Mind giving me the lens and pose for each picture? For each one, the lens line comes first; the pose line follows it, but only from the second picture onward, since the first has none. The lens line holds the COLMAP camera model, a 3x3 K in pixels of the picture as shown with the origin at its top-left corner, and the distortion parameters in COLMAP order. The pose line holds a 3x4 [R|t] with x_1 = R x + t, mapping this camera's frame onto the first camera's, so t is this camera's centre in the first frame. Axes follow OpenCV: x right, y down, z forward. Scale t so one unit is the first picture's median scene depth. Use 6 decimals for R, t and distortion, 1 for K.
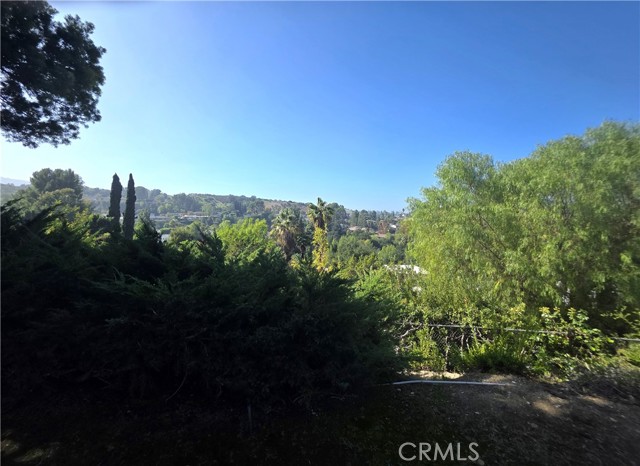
lens RADIAL K [[257.2, 0, 318.8], [0, 257.2, 227.7], [0, 0, 1]] dist [0.003019, 0.000137]
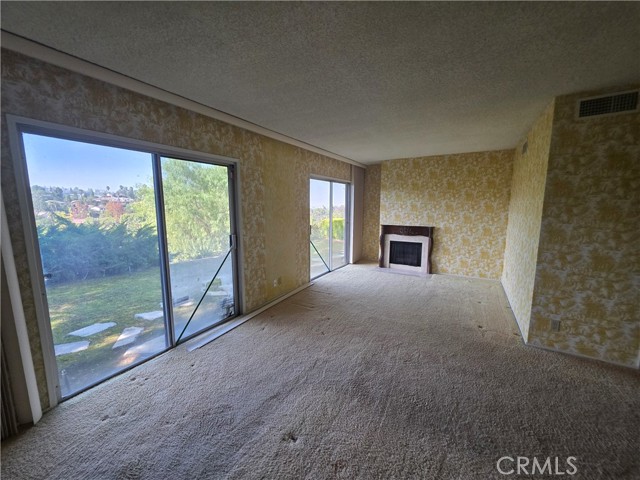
lens RADIAL K [[254.7, 0, 318.3], [0, 254.7, 238.7], [0, 0, 1]] dist [0.002791, -0.001118]
pose [[0.540615, -0.115301, 0.833331, -0.290352], [0.017760, 0.991907, 0.125720, 0.003197], [-0.841083, -0.053166, 0.538287, -0.479503]]
